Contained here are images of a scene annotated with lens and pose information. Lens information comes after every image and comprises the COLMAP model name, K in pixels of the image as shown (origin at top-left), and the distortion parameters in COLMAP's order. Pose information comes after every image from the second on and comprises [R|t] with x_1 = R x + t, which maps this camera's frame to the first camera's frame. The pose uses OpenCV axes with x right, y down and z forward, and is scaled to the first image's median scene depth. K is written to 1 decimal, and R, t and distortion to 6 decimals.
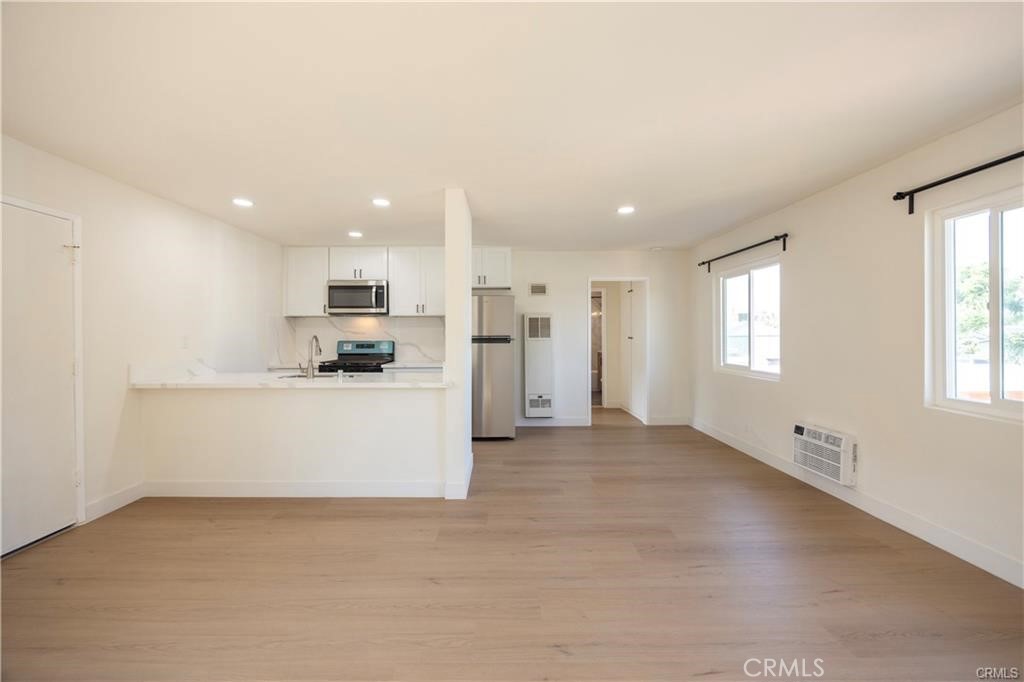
lens RADIAL K [[400.7, 0, 503.6], [0, 400.7, 336.3], [0, 0, 1]] dist [-0.001473, -0.000087]
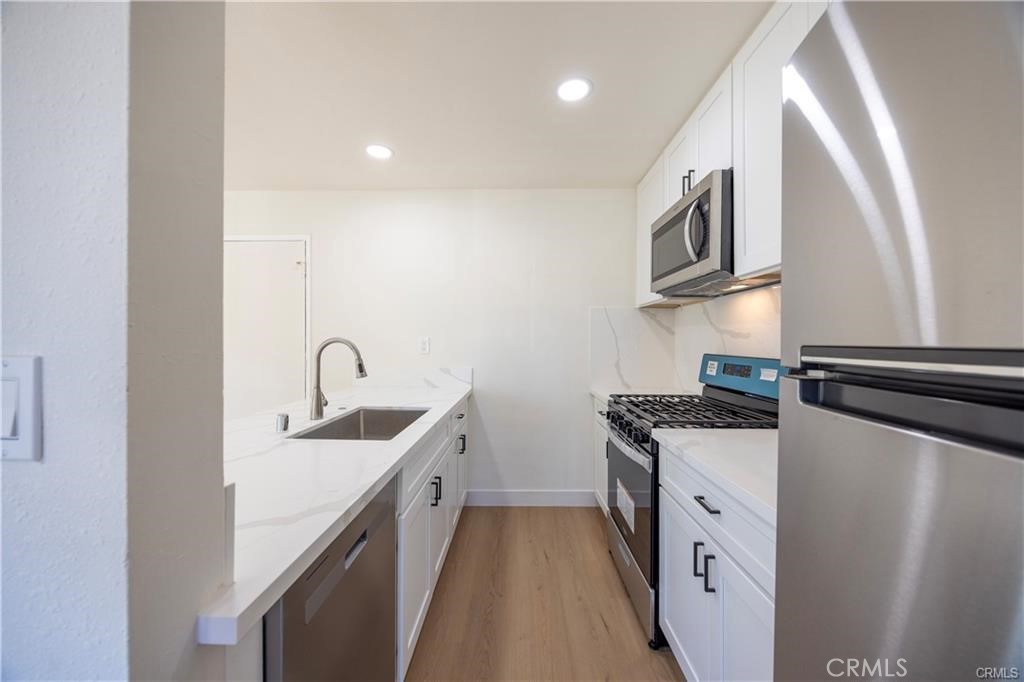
lens RADIAL K [[400.7, 0, 503.6], [0, 400.7, 336.3], [0, 0, 1]] dist [-0.001473, -0.000087]
pose [[-0.035874, -0.004124, -0.999348, 0.041349], [-0.005476, 0.999977, -0.003930, -0.004767], [0.999341, 0.005331, -0.035896, 0.898226]]
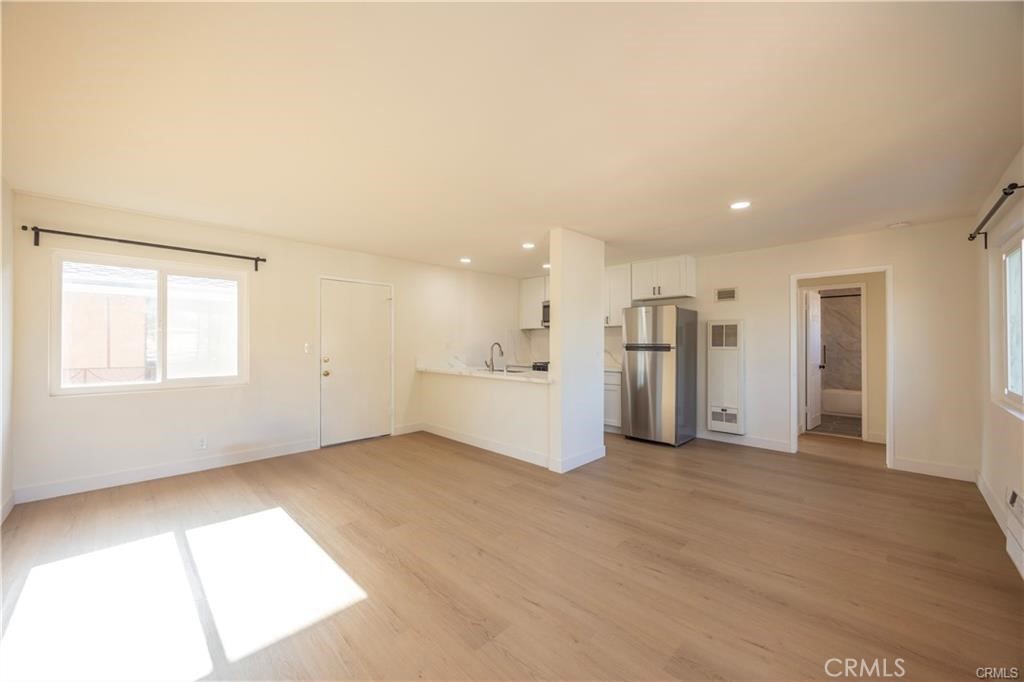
lens RADIAL K [[390.1, 0, 512.0], [0, 390.1, 341.0], [0, 0, 1]] dist [-0.001023, -0.000008]
pose [[0.708857, 0.001299, -0.705351, 0.427676], [-0.006565, 0.999967, -0.004757, -0.001975], [0.705322, 0.008002, 0.708842, 0.012314]]
